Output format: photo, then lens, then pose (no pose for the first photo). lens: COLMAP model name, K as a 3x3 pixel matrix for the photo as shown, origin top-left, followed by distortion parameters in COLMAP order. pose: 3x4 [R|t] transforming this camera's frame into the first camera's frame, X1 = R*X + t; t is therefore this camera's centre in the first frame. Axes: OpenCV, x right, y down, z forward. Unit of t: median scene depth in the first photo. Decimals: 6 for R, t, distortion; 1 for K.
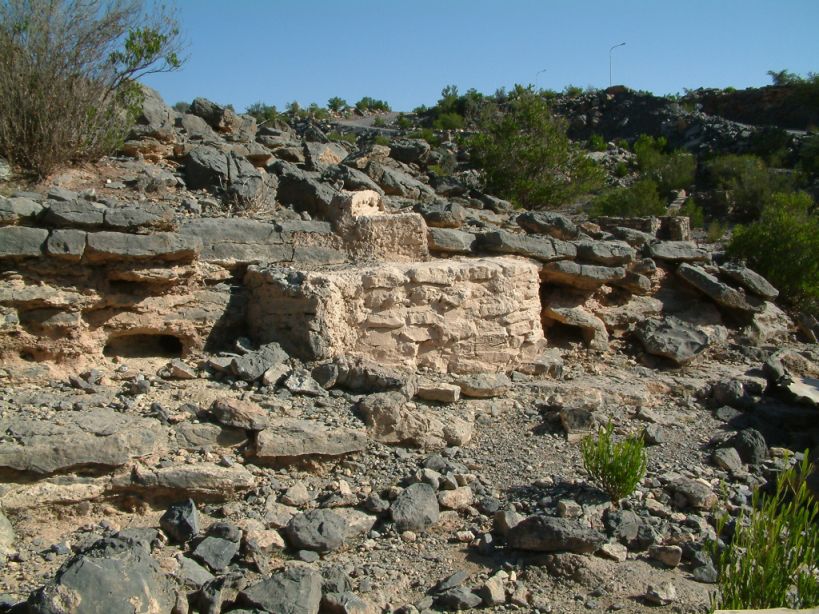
lens RADIAL K [[860.7, 0, 409.4], [0, 860.7, 307.0], [0, 0, 1]] dist [-0.007115, 0.000000]
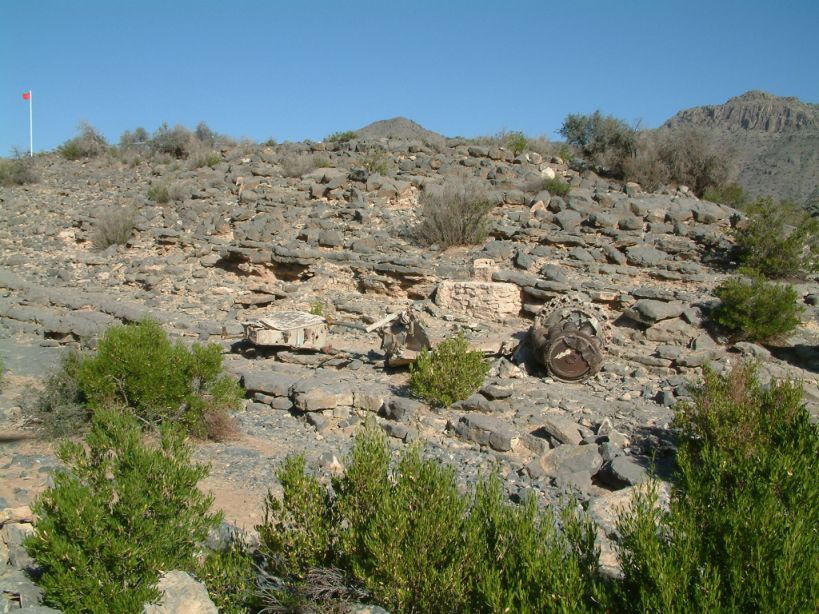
lens RADIAL K [[976.2, 0, 409.5], [0, 976.2, 307.0], [0, 0, 1]] dist [-0.000198, 0.000000]
pose [[0.448208, 0.096192, -0.888739, 3.493290], [-0.138683, 0.989639, 0.037172, -0.068423], [0.883106, 0.106592, 0.456904, -0.955723]]
